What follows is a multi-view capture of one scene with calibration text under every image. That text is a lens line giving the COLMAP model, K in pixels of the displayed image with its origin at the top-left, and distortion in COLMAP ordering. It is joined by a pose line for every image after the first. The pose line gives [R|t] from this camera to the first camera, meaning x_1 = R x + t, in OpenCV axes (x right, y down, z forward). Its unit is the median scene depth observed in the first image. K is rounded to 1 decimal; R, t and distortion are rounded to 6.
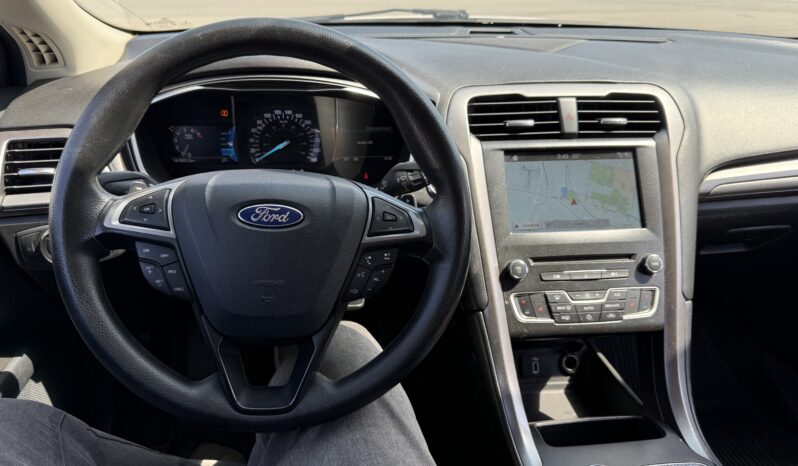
lens RADIAL K [[549.2, 0, 393.6], [0, 549.2, 232.4], [0, 0, 1]] dist [0.027067, -0.018483]
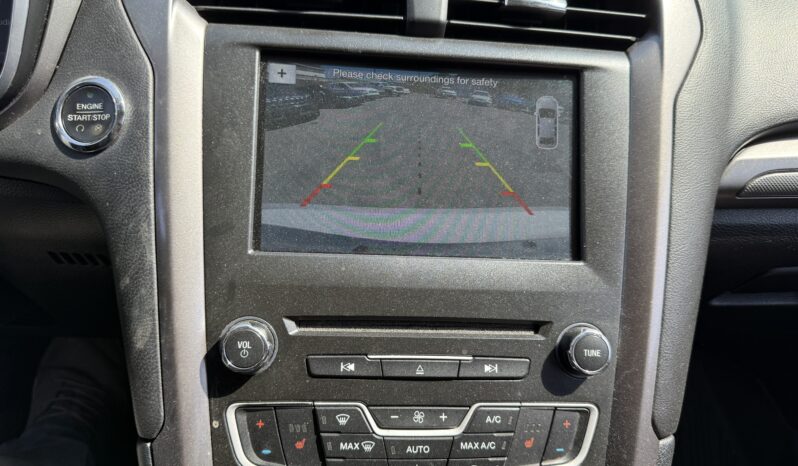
lens RADIAL K [[549.2, 0, 398.5], [0, 549.2, 234.0], [0, 0, 1]] dist [0.027067, -0.018483]
pose [[0.997237, 0.072299, -0.017073, 0.333787], [-0.071003, 0.995213, 0.067148, -0.049038], [0.021846, -0.065750, 0.997597, 0.598454]]
